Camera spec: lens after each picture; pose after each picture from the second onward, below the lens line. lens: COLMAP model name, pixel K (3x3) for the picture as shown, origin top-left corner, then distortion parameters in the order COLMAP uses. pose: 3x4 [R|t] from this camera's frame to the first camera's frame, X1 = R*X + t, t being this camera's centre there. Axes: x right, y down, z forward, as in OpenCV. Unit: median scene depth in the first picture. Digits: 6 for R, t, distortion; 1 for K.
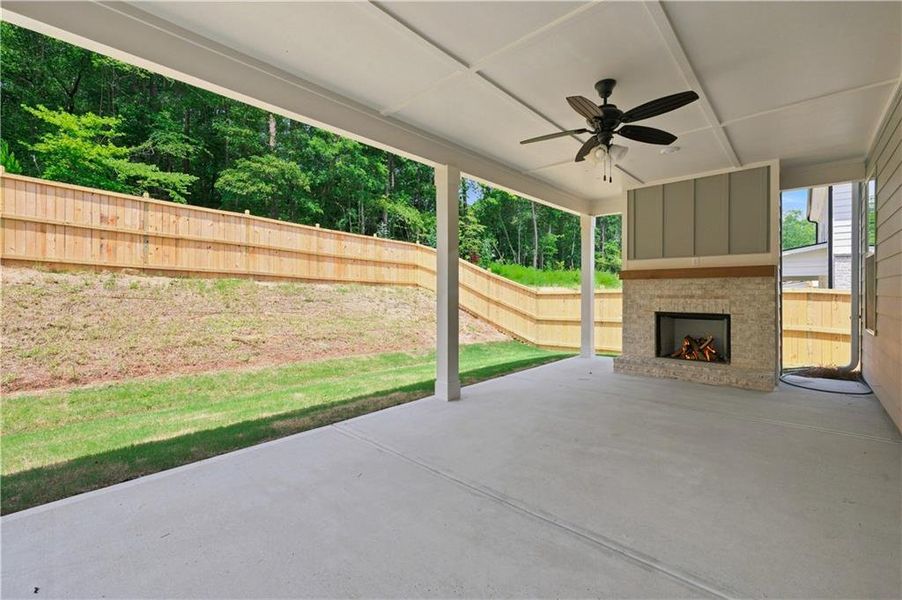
lens RADIAL K [[378.3, 0, 451.5], [0, 378.3, 294.2], [0, 0, 1]] dist [0.007764, -0.000191]
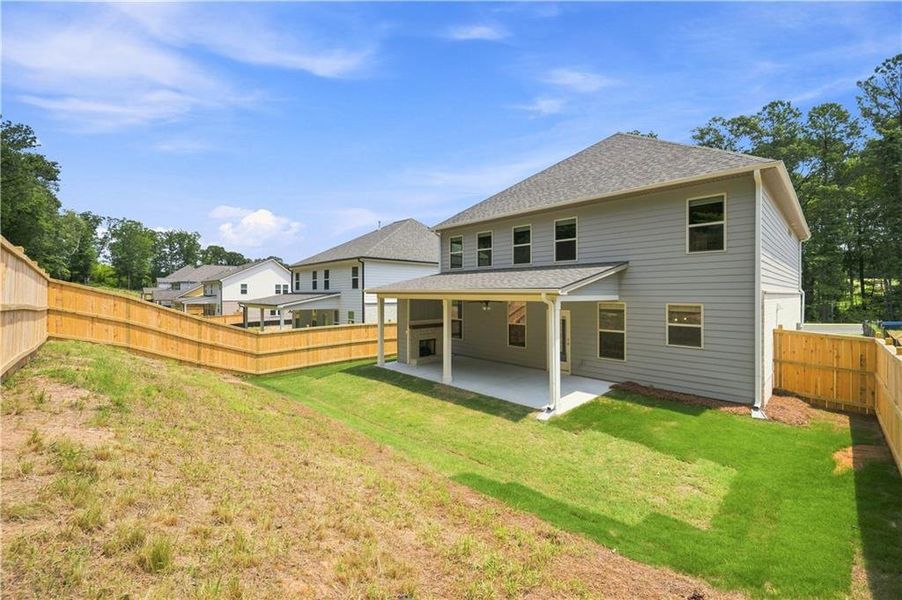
lens RADIAL K [[362.2, 0, 458.9], [0, 362.2, 296.5], [0, 0, 1]] dist [0.012539, -0.001884]
pose [[0.053639, -0.007182, 0.998535, -0.932048], [0.002821, 0.999971, 0.007041, -0.130909], [-0.998556, 0.002439, 0.053657, 0.271195]]
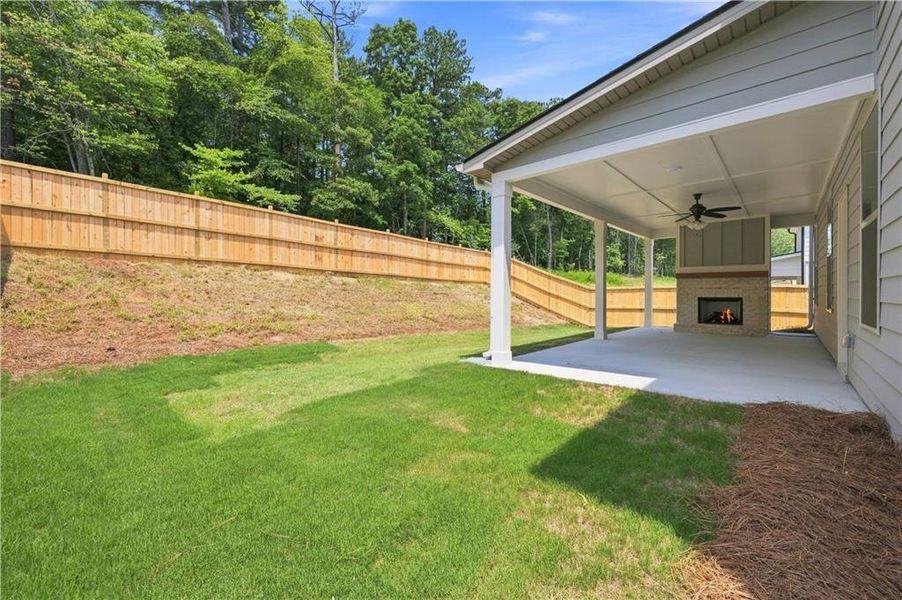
lens RADIAL K [[362.2, 0, 453.3], [0, 362.2, 294.3], [0, 0, 1]] dist [0.012539, -0.001884]
pose [[0.999978, -0.000106, 0.006636, -0.273782], [0.000091, 0.999997, 0.002254, 0.013682], [-0.006636, -0.002254, 0.999975, -0.303924]]
